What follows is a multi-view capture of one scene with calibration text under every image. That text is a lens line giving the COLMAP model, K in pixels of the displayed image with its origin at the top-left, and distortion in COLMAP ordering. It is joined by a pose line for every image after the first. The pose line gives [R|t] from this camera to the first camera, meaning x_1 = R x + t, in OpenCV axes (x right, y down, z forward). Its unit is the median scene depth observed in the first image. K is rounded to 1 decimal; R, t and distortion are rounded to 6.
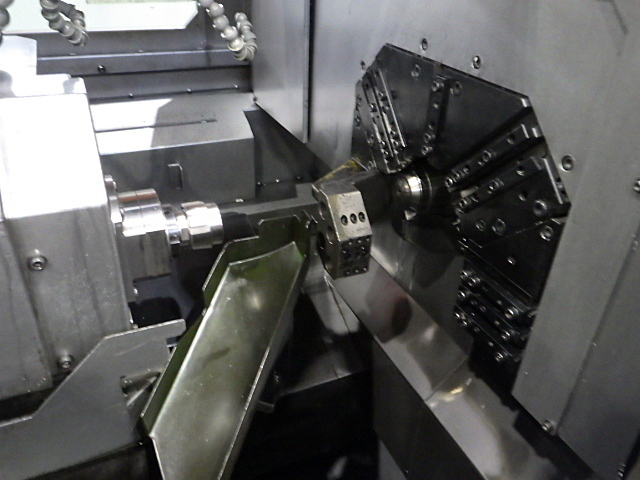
lens RADIAL K [[528.1, 0, 320.0], [0, 528.1, 240.0], [0, 0, 1]] dist [0.002847, 0.004249]
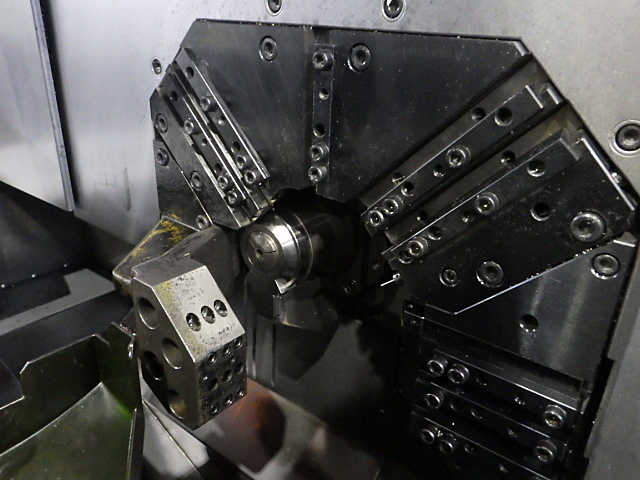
lens RADIAL K [[528.1, 0, 320.0], [0, 528.1, 240.0], [0, 0, 1]] dist [0.002847, 0.004249]
pose [[0.888501, -0.191374, 0.417063, -0.049348], [0.236060, 0.970018, -0.057793, -0.055898], [-0.393499, 0.149801, 0.907038, 0.417814]]
